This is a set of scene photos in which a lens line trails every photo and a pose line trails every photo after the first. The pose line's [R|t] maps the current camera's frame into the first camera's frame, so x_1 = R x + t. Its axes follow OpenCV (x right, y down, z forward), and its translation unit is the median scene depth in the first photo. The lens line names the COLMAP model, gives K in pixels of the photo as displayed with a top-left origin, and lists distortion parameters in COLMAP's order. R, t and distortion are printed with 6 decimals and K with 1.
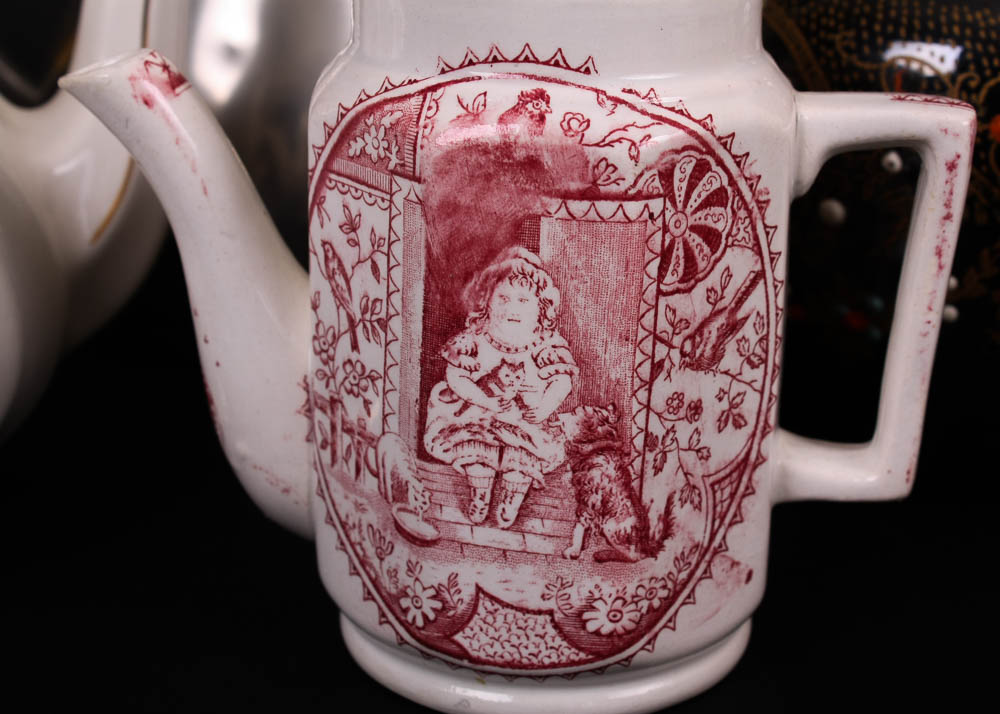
lens RADIAL K [[1544.8, 0, 488.5], [0, 1544.8, 357.7], [0, 0, 1]] dist [-0.032750, -0.056035]
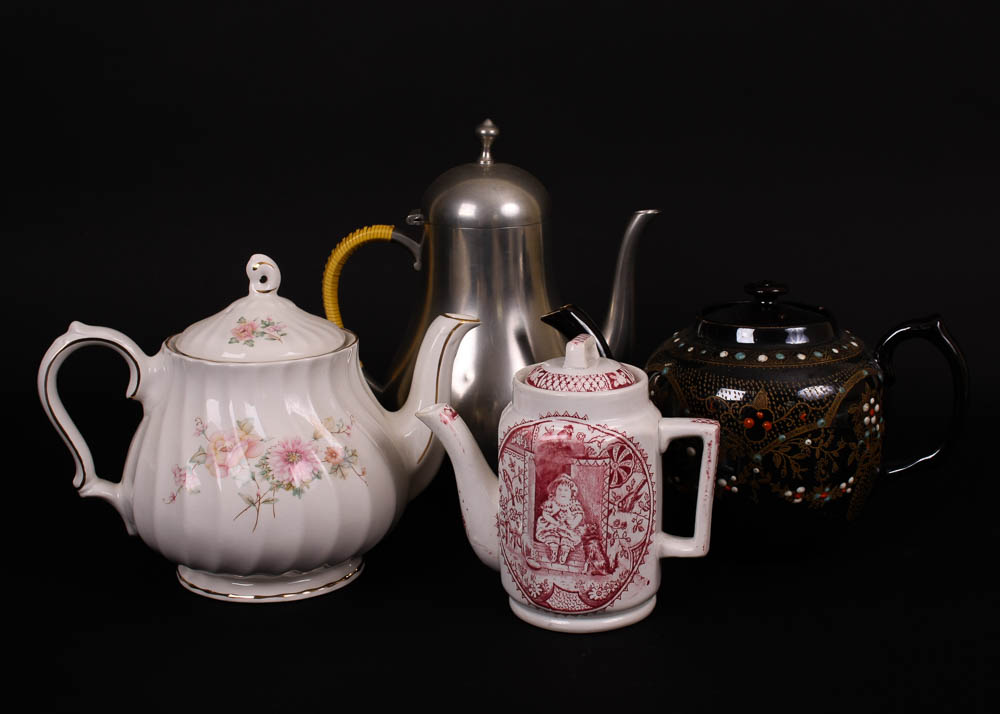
lens RADIAL K [[1240.2, 0, 543.9], [0, 1240.2, 395.5], [0, 0, 1]] dist [-0.020525, -0.004288]
pose [[0.997225, -0.006666, -0.074145, 0.159480], [0.001401, 0.997487, -0.070842, -0.049011], [0.074431, 0.070542, 0.994728, -1.476089]]
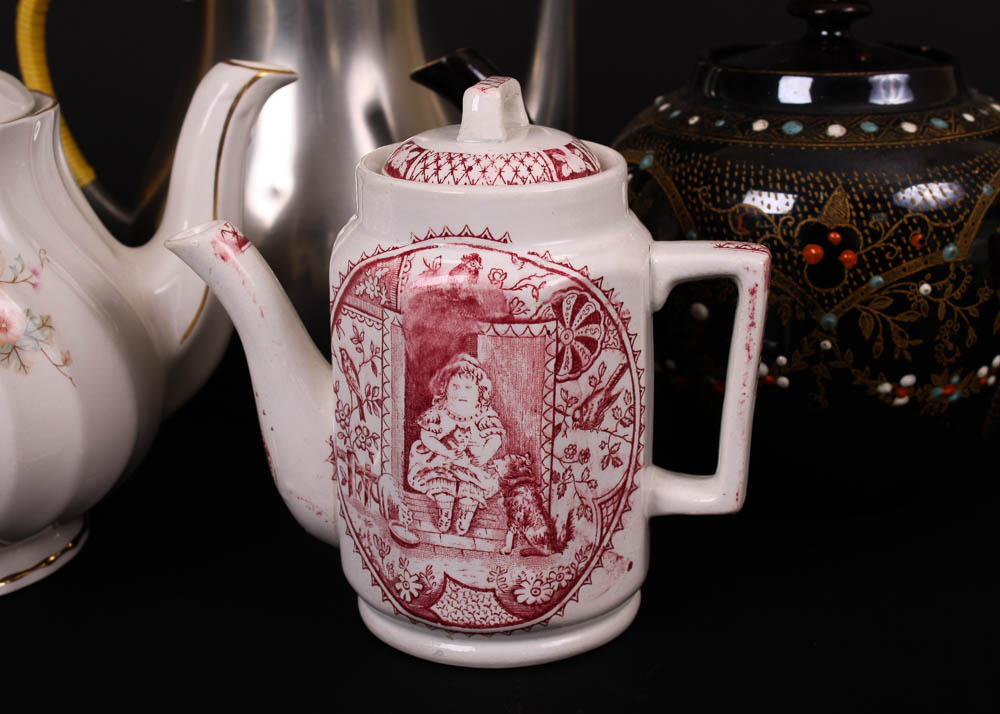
lens RADIAL K [[1544.8, 0, 488.5], [0, 1544.8, 357.7], [0, 0, 1]] dist [-0.032750, -0.056035]
pose [[0.999511, -0.018482, -0.025218, 0.079224], [0.017995, 0.999650, -0.019413, -0.035052], [0.025568, 0.018950, 0.999493, -0.532563]]
